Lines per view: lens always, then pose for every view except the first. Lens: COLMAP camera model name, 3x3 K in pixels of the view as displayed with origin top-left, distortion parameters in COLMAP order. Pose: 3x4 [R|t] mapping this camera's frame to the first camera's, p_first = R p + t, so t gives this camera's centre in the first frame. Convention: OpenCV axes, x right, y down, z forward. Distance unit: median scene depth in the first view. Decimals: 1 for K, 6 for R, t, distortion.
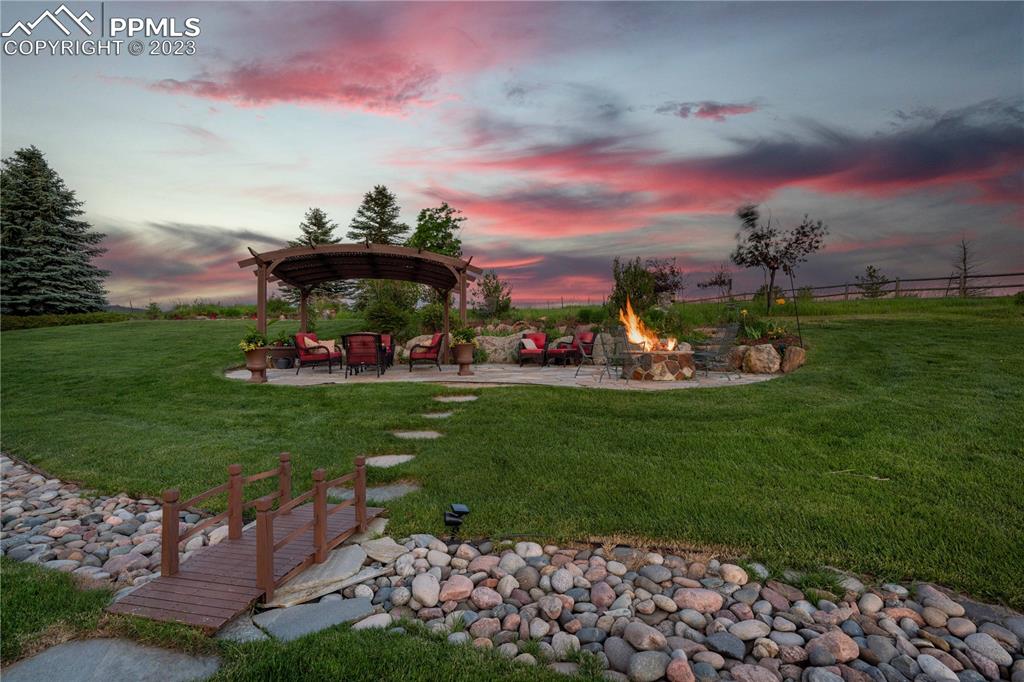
lens RADIAL K [[442.8, 0, 506.2], [0, 442.8, 343.2], [0, 0, 1]] dist [-0.000163, -0.000338]
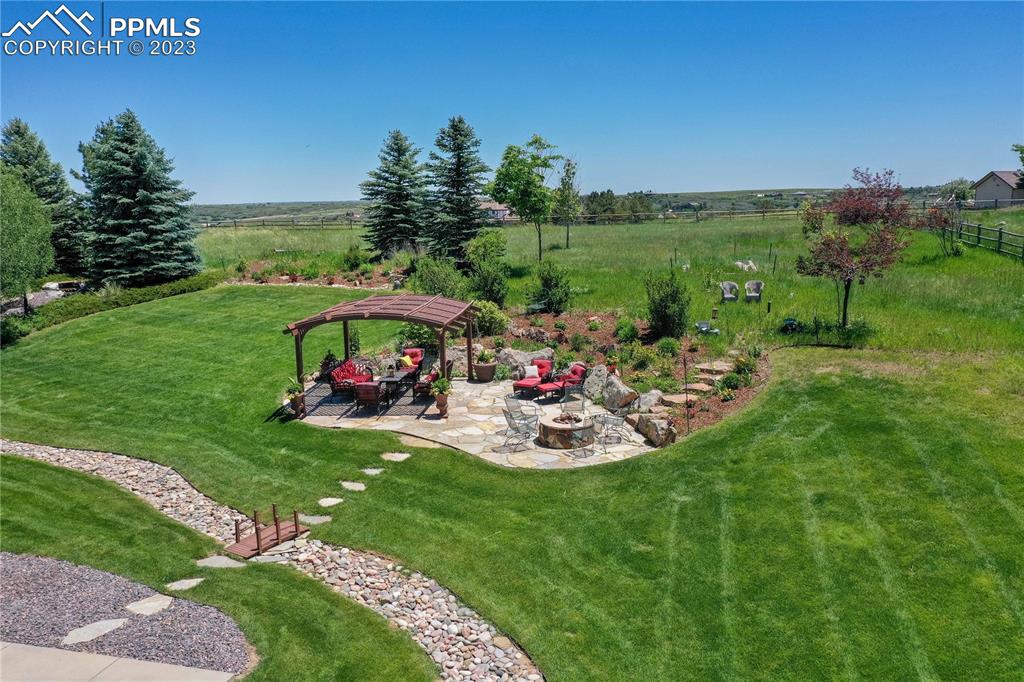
lens RADIAL K [[782.6, 0, 509.3], [0, 782.6, 342.8], [0, 0, 1]] dist [-0.004966, -0.004838]
pose [[0.935131, 0.041788, -0.351829, 0.381245], [0.024083, 0.983226, 0.180792, -0.237916], [0.353483, -0.177538, 0.918439, -0.413373]]
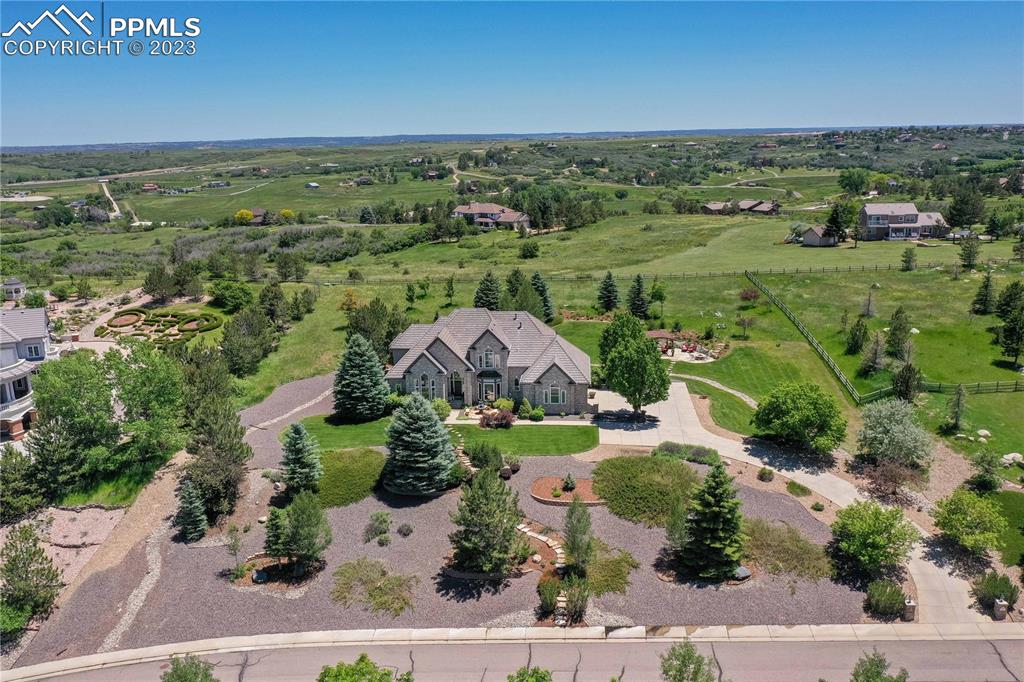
lens RADIAL K [[782.6, 0, 514.1], [0, 782.6, 341.5], [0, 0, 1]] dist [-0.004966, -0.004838]
pose [[0.974371, 0.033508, -0.222438, 0.098901], [0.022952, 0.968874, 0.246487, -1.335886], [0.223773, -0.245275, 0.943274, -4.546701]]
